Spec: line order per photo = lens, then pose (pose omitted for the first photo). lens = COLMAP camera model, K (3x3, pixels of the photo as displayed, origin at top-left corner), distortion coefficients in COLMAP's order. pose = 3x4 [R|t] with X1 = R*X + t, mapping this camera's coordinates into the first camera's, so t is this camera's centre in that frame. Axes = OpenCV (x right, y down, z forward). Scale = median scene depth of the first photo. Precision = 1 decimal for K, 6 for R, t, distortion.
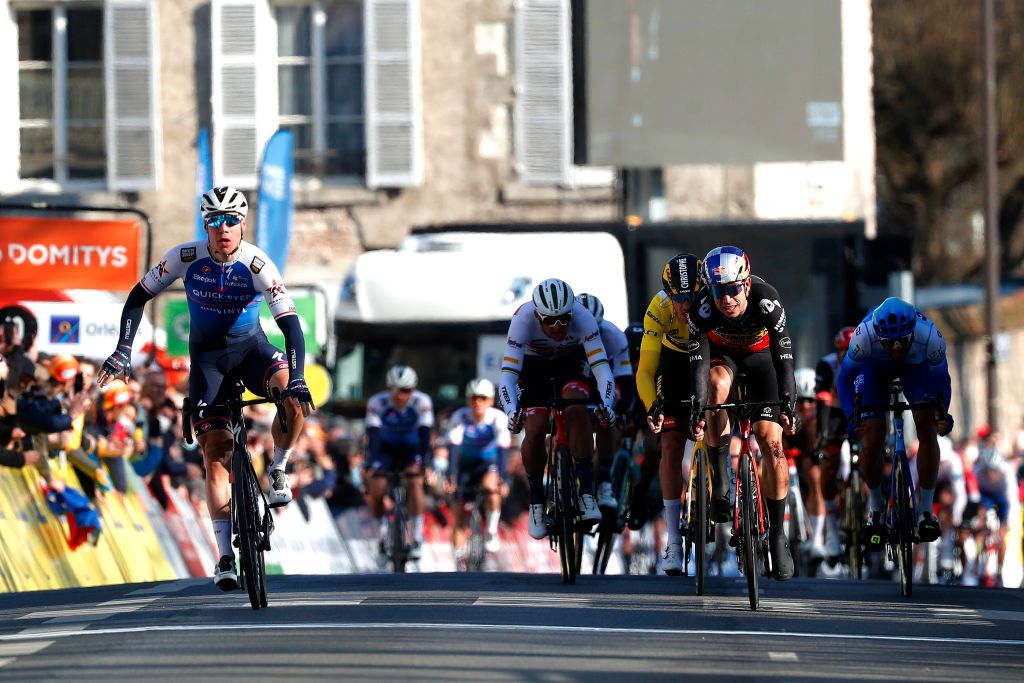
lens RADIAL K [[3897.8, 0, 510.3], [0, 3897.8, 342.7], [0, 0, 1]] dist [0.180453, 0.000000]
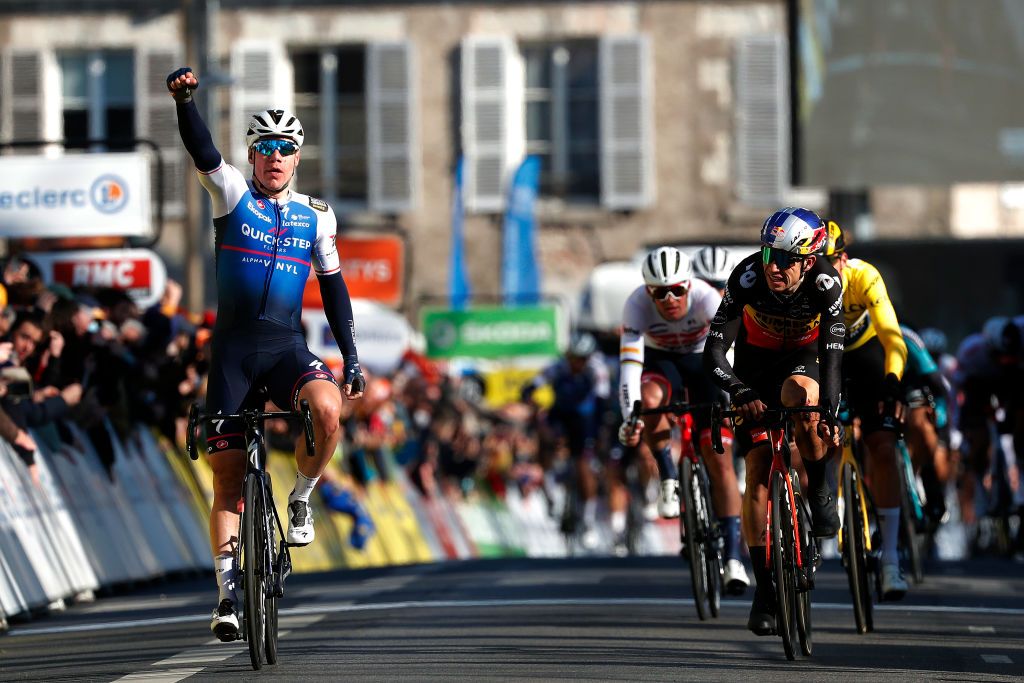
lens RADIAL K [[3897.8, 0, 512.7], [0, 3897.8, 342.2], [0, 0, 1]] dist [0.180453, 0.000000]
pose [[0.997995, -0.004386, -0.063148, 0.007549], [0.004664, 0.999980, 0.004256, -0.006420], [0.063129, -0.004542, 0.997995, -0.112005]]
